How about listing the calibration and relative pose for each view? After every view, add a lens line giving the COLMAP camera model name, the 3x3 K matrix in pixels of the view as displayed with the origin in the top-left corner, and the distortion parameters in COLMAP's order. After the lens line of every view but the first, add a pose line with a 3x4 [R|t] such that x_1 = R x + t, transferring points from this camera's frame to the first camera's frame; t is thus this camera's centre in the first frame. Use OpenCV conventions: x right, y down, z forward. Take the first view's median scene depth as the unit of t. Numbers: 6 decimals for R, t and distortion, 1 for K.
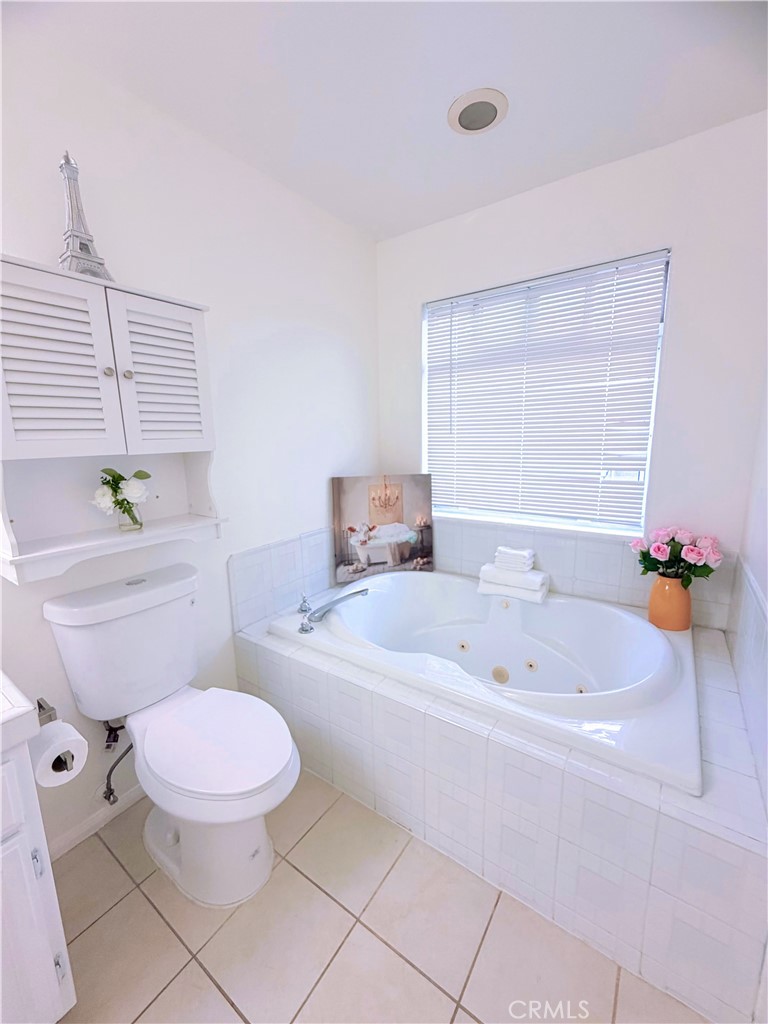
lens RADIAL K [[410.0, 0, 359.4], [0, 410.0, 501.9], [0, 0, 1]] dist [0.000678, -0.000069]
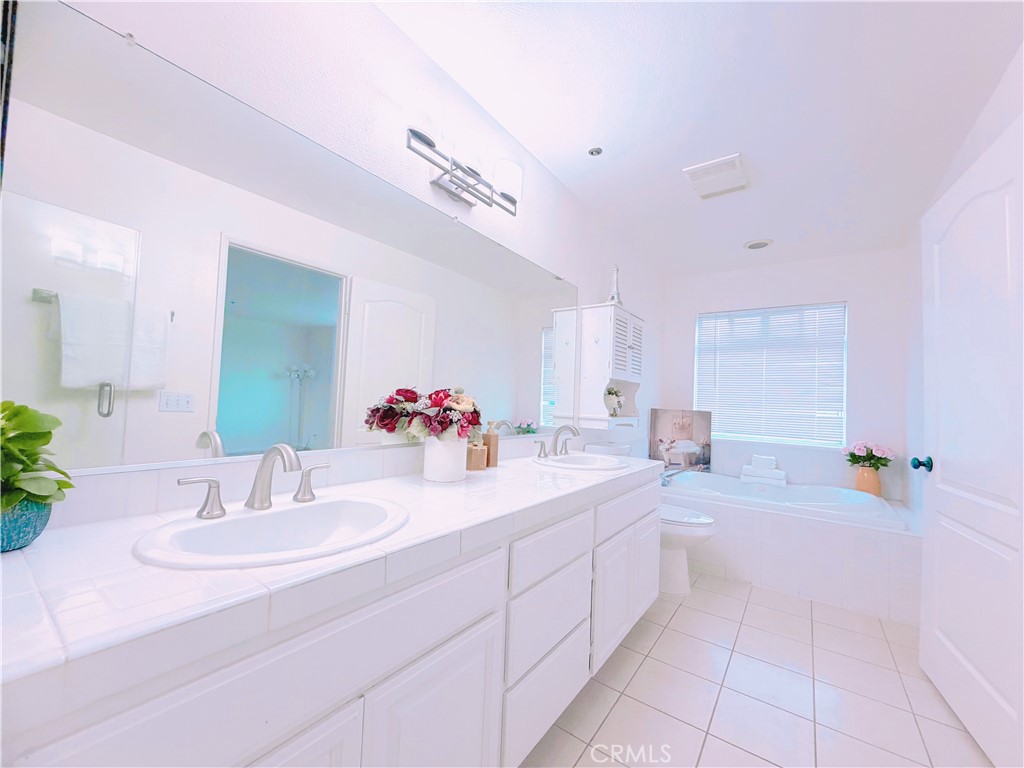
lens RADIAL K [[410.0, 0, 512.4], [0, 410.0, 378.0], [0, 0, 1]] dist [0.000678, -0.000069]
pose [[0.998387, 0.056768, 0.001268, -0.629462], [-0.055111, 0.974136, -0.219141, 0.209108], [-0.013675, 0.218717, 0.975692, -0.632978]]
